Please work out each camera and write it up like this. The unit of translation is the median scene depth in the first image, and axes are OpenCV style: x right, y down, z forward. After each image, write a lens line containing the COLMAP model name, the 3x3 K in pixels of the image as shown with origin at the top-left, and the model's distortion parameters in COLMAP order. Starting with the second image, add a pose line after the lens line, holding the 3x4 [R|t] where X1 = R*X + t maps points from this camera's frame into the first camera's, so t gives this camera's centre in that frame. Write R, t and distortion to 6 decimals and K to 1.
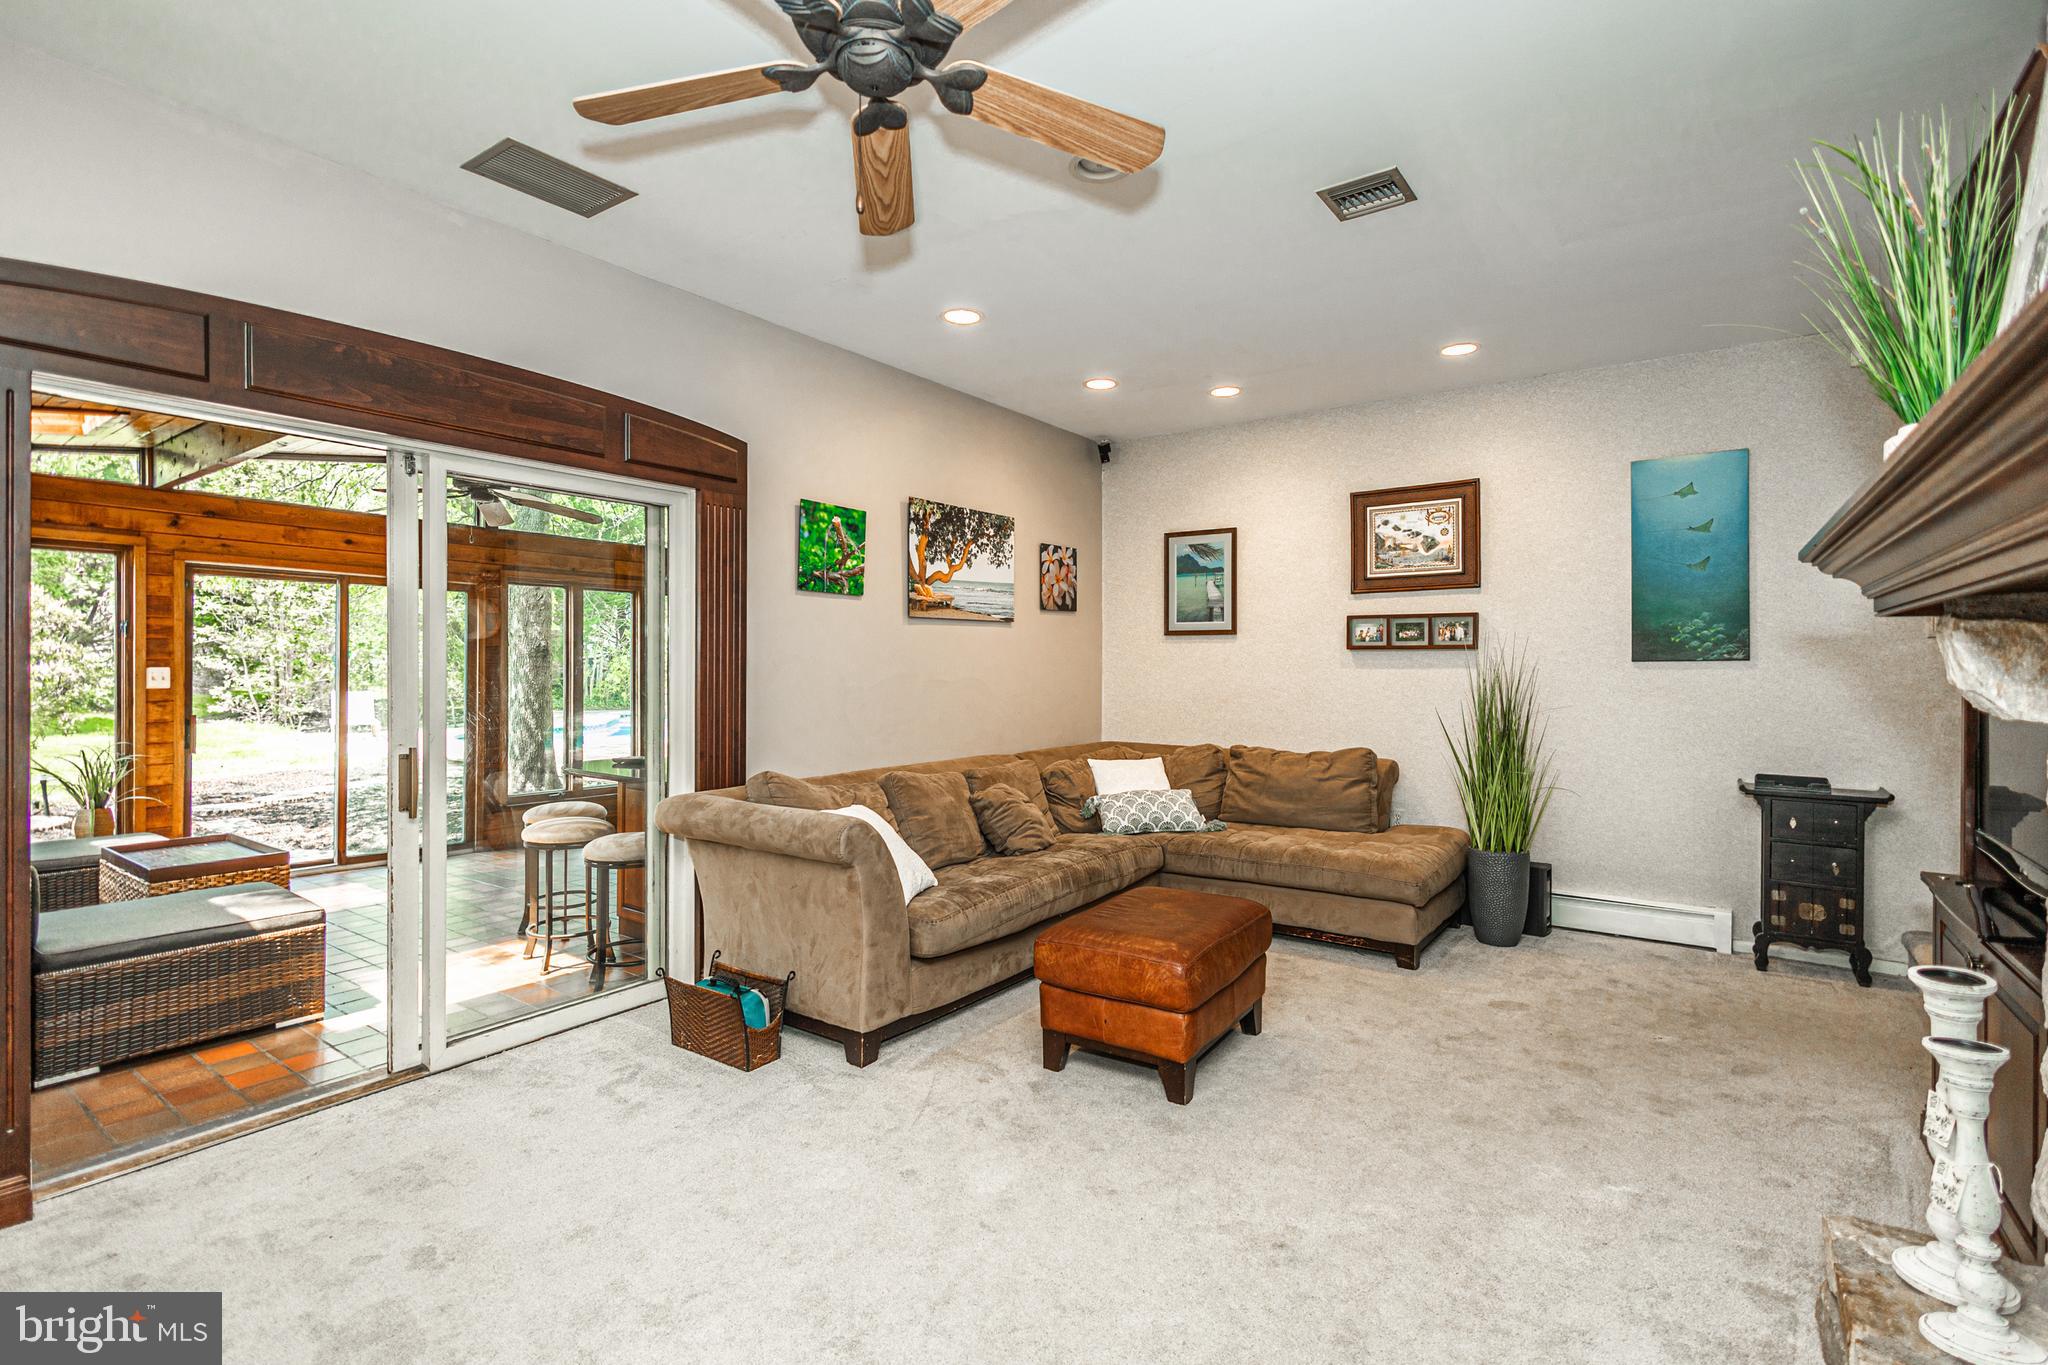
lens RADIAL K [[955.0, 0, 1068.5], [0, 955.0, 668.1], [0, 0, 1]] dist [0.000320, 0.000162]
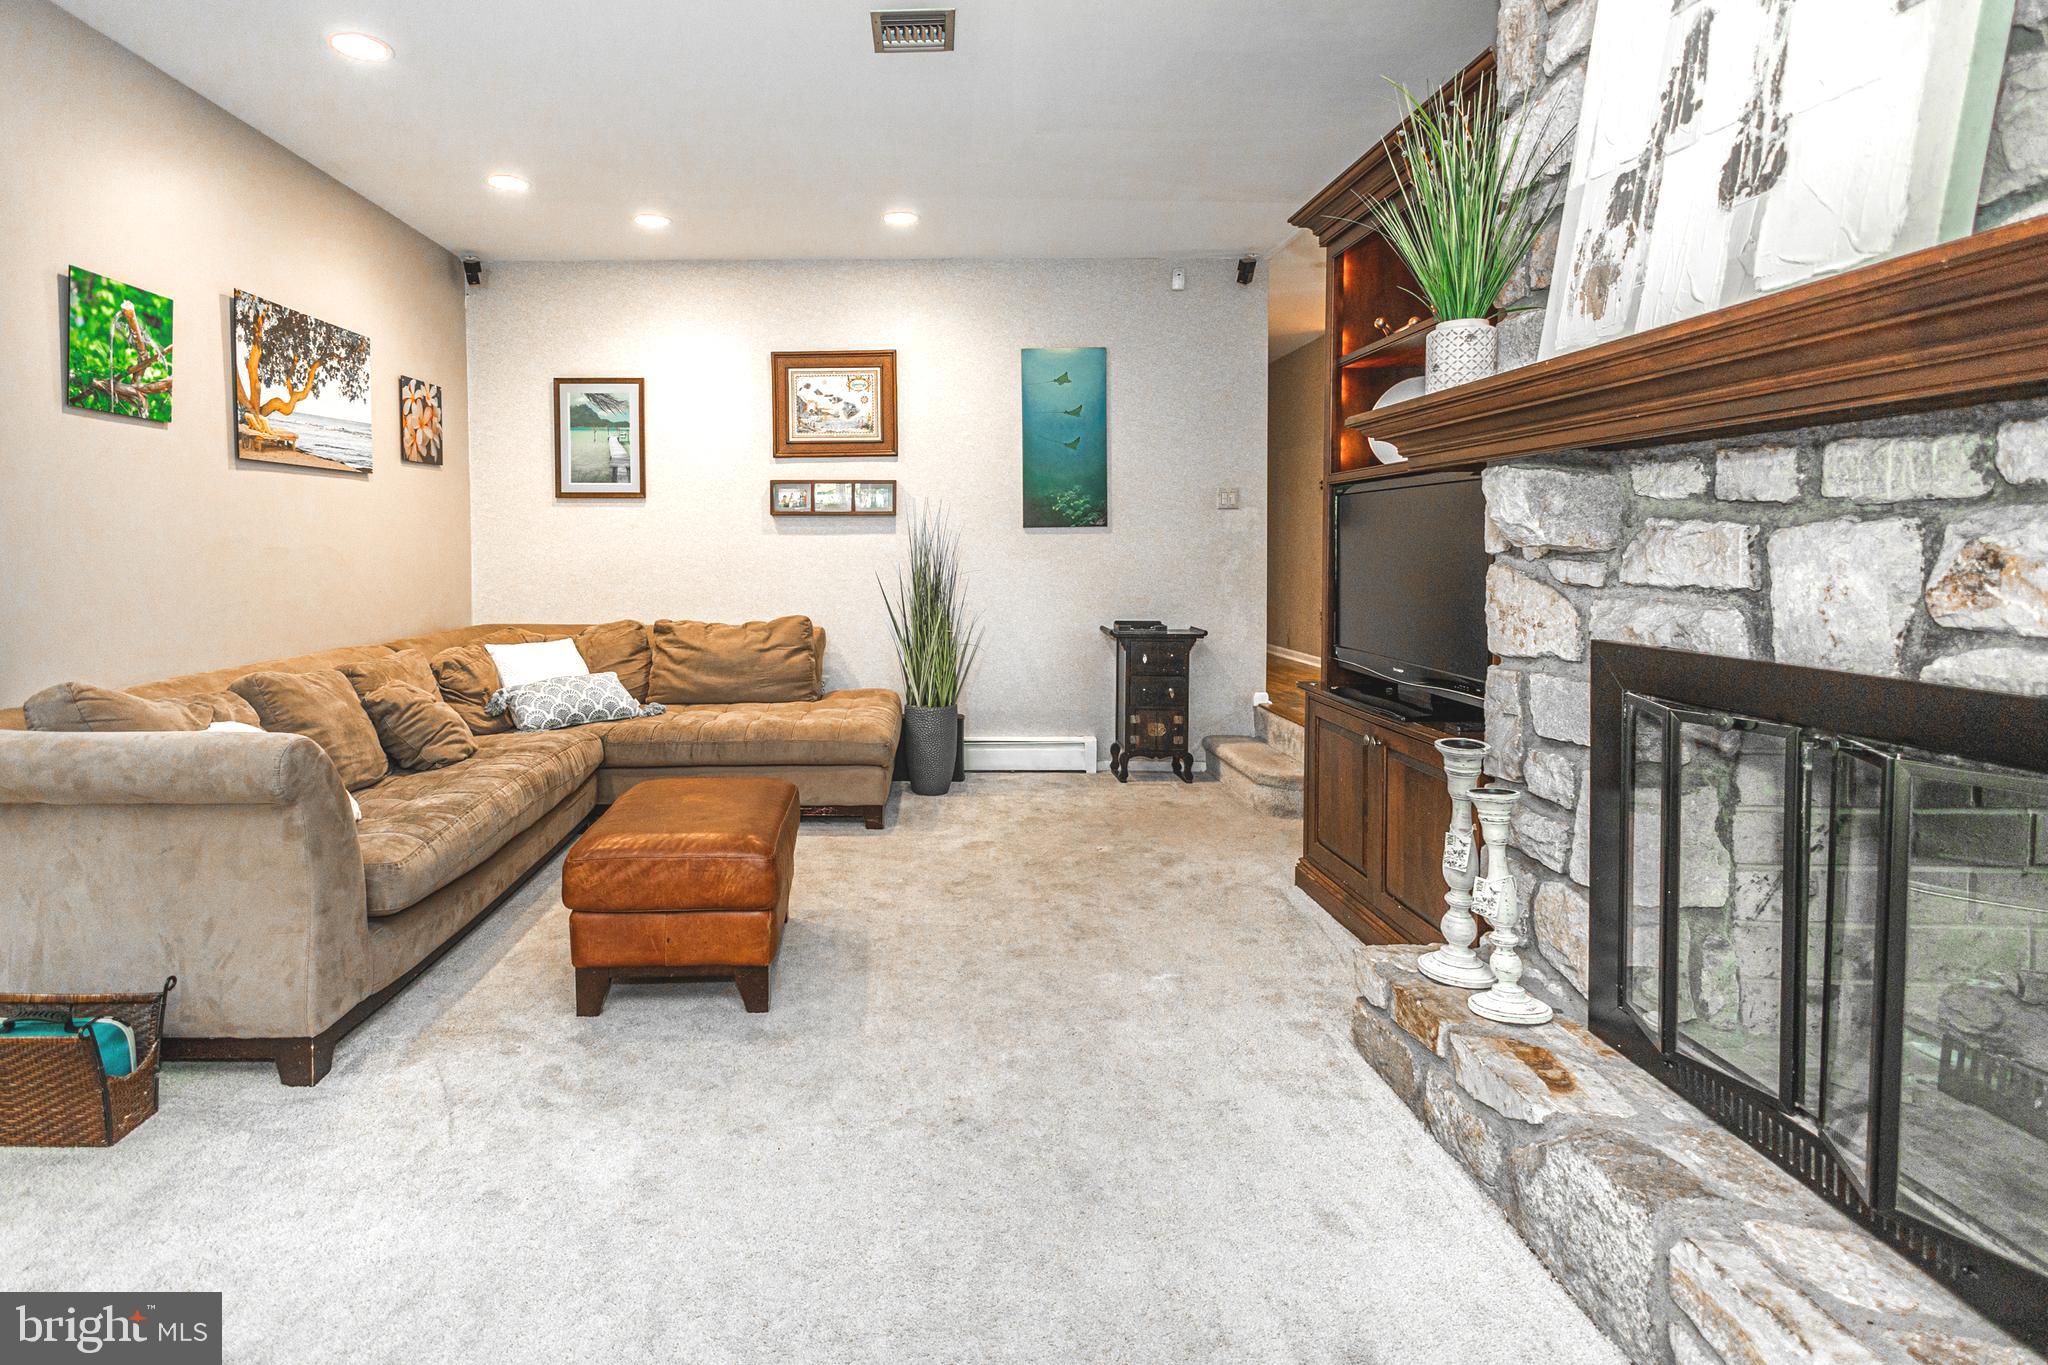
lens RADIAL K [[988.1, 0, 926.2], [0, 988.1, 578.5], [0, 0, 1]] dist [-0.000055, -0.000407]
pose [[0.827605, -0.022354, 0.560866, -0.154055], [0.005841, 0.999496, 0.031216, 0.015625], [-0.561281, -0.022559, 0.827318, 0.096957]]
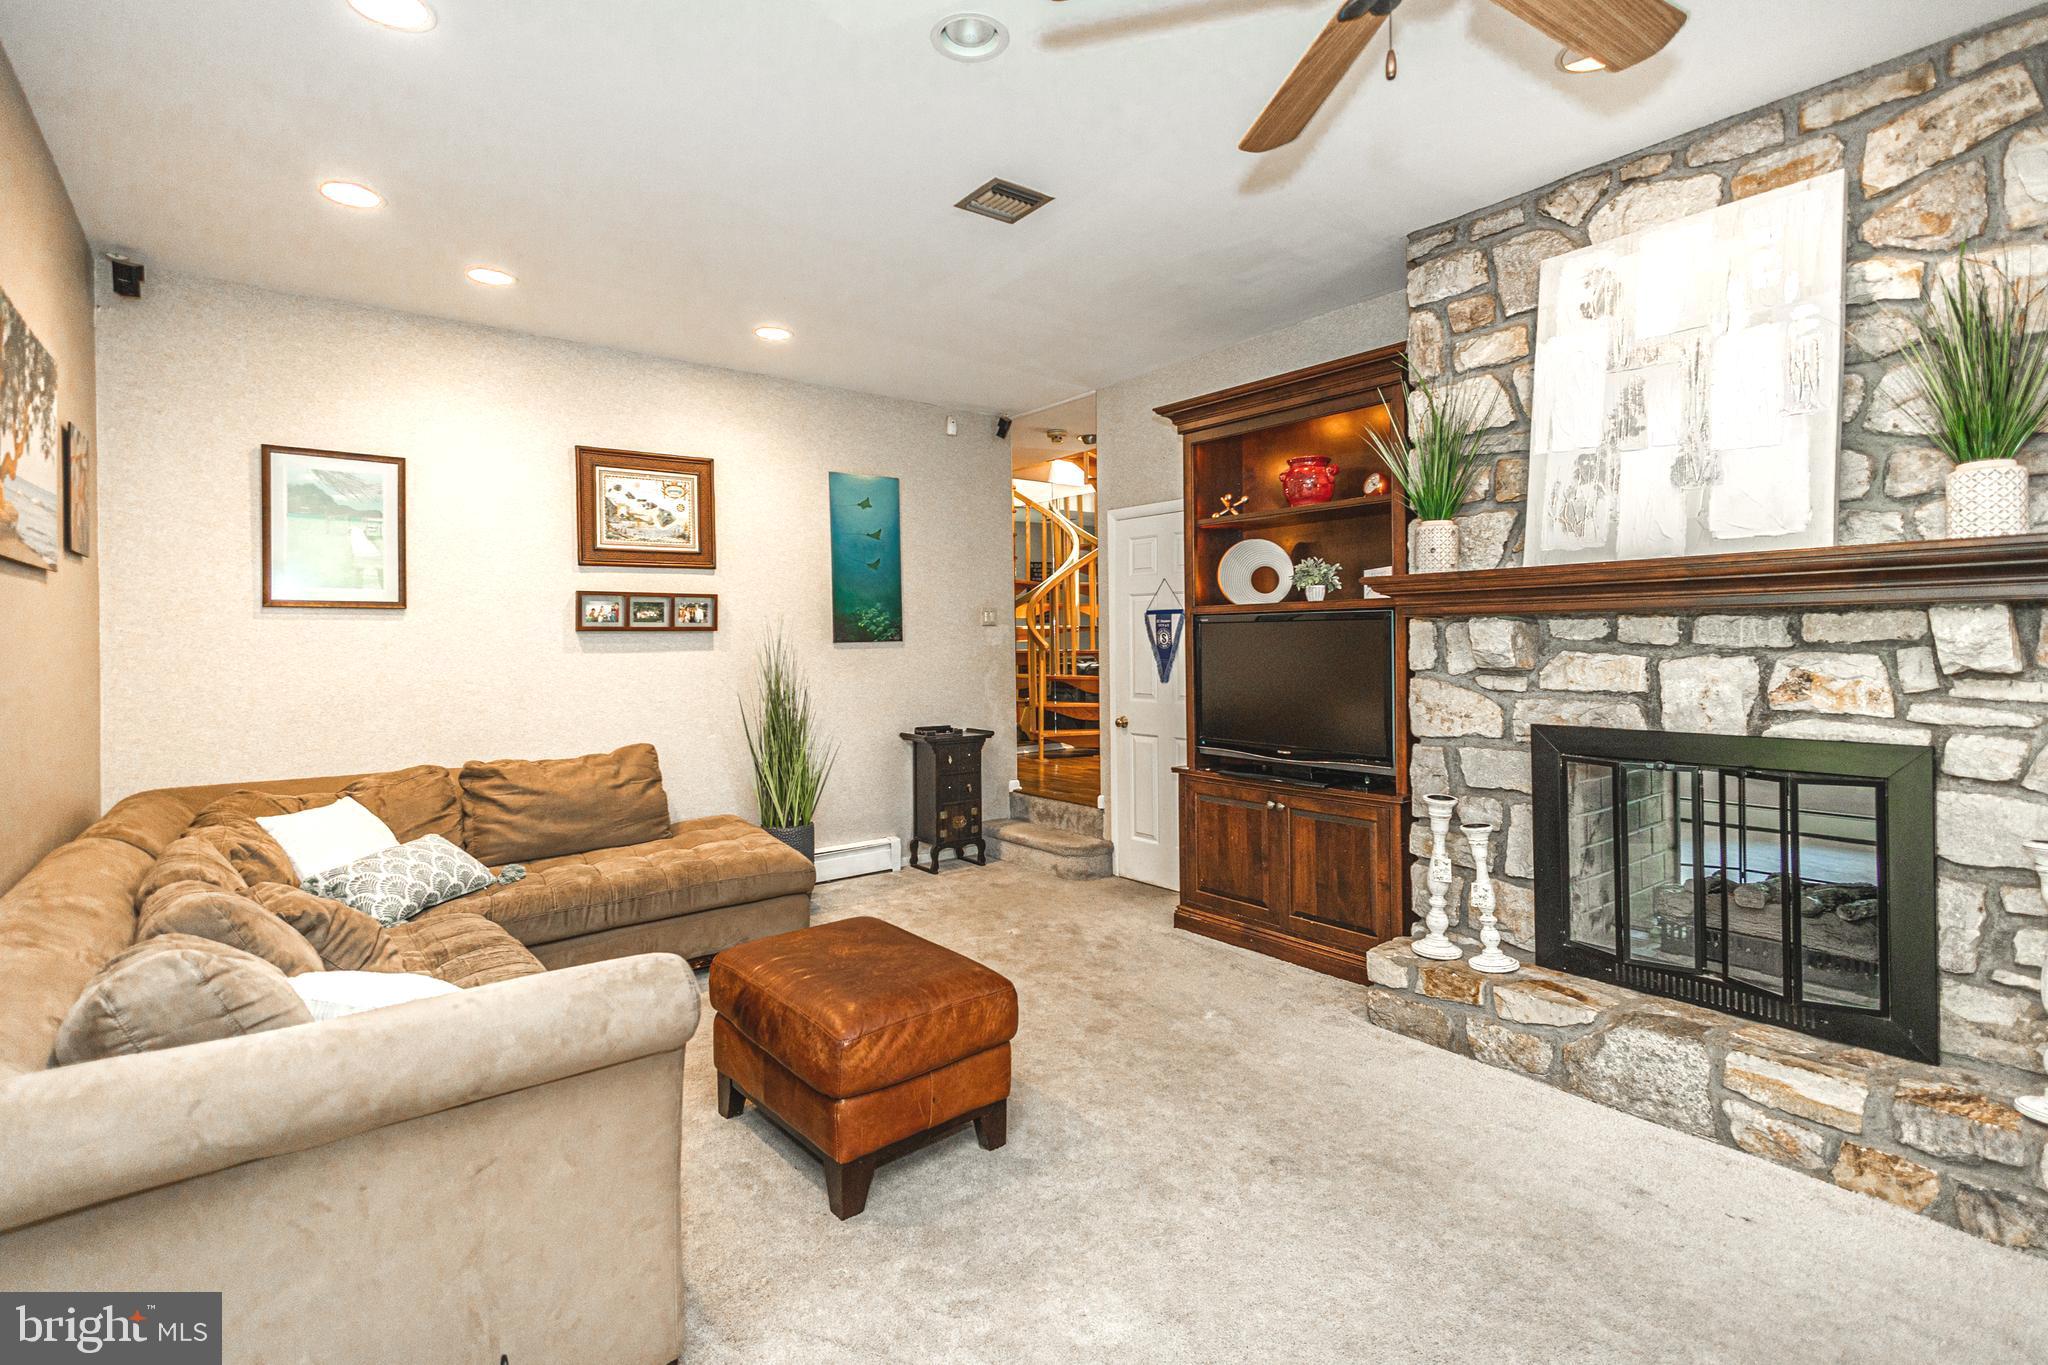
lens RADIAL K [[932.7, 0, 1023.0], [0, 932.7, 638.2], [0, 0, 1]] dist [0.004305, 0.000428]
pose [[0.306178, -0.002159, 0.951972, -0.412388], [0.013505, 0.999907, -0.002076, -0.006973], [-0.951879, 0.013492, 0.306178, 0.418697]]
